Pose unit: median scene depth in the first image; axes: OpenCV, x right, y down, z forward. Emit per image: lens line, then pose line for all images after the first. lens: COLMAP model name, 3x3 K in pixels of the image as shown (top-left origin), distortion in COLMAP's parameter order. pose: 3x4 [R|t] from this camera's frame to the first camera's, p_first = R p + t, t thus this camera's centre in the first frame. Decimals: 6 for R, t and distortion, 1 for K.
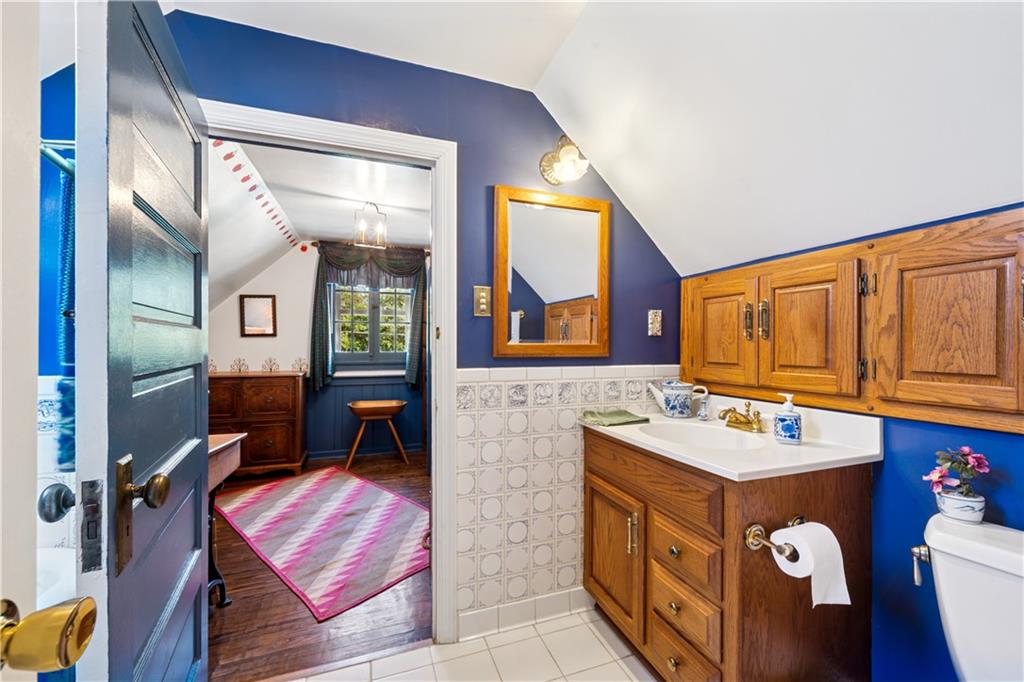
lens RADIAL K [[395.6, 0, 512.7], [0, 395.6, 344.6], [0, 0, 1]] dist [-0.000390, -0.000009]
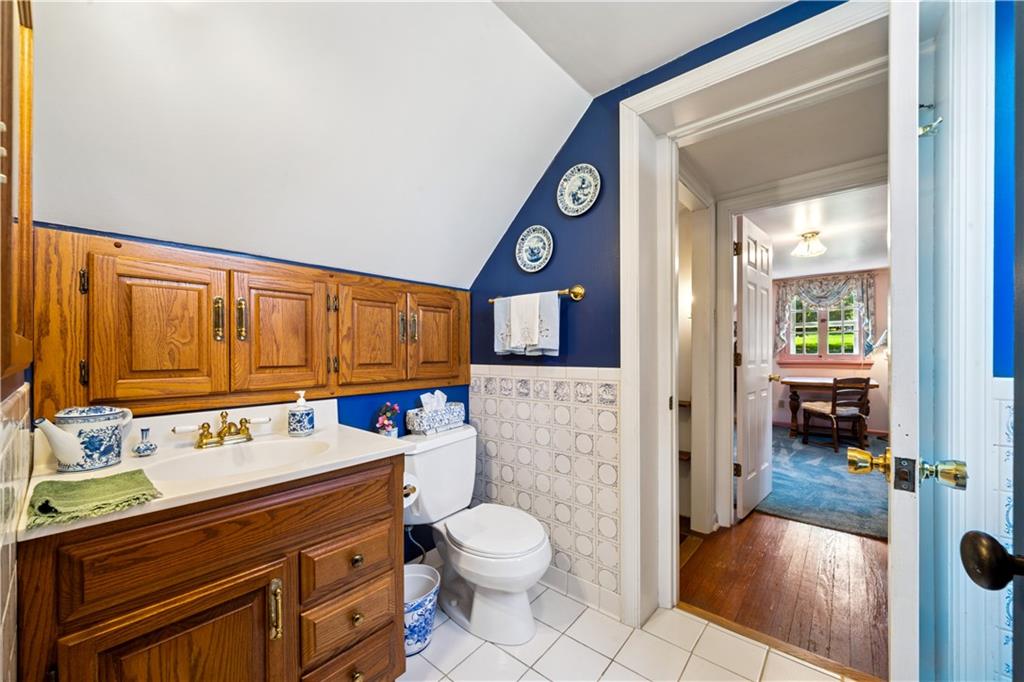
lens RADIAL K [[395.6, 0, 514.1], [0, 395.6, 350.1], [0, 0, 1]] dist [-0.000390, -0.000009]
pose [[-0.491580, 0.001923, 0.870831, -0.545770], [-0.001465, 0.999994, -0.003035, 0.012659], [-0.870831, -0.002768, -0.491574, 1.008331]]
